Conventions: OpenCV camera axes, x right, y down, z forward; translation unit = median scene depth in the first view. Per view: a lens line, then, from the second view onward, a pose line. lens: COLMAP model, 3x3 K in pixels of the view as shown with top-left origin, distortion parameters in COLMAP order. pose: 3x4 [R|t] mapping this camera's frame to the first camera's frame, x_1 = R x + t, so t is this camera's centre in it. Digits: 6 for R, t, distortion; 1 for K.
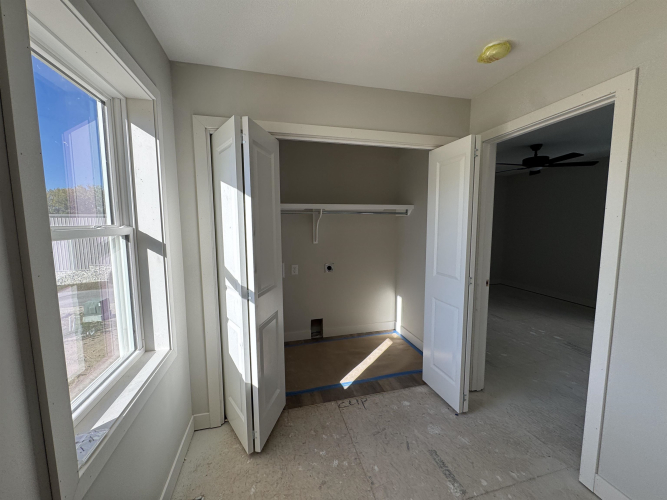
lens RADIAL K [[266.8, 0, 336.7], [0, 266.8, 250.0], [0, 0, 1]] dist [-0.002664, -0.000042]
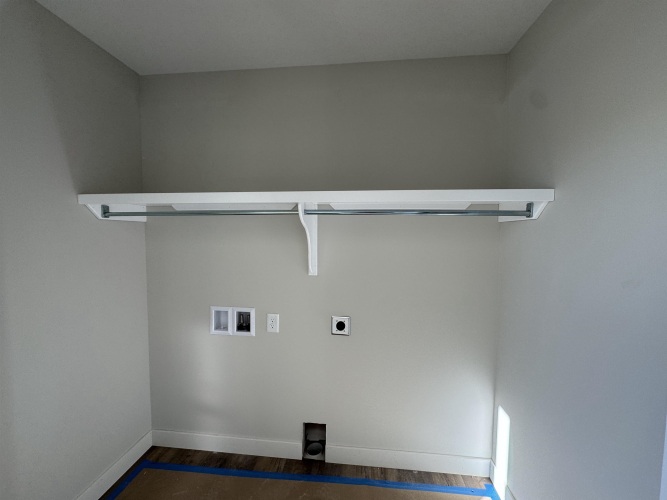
lens RADIAL K [[266.8, 0, 329.0], [0, 266.8, 250.9], [0, 0, 1]] dist [-0.002664, -0.000042]
pose [[0.936289, 0.028316, -0.350088, 0.120976], [-0.040084, 0.998847, -0.026412, -0.057002], [0.348936, 0.038762, 0.936344, 0.519328]]
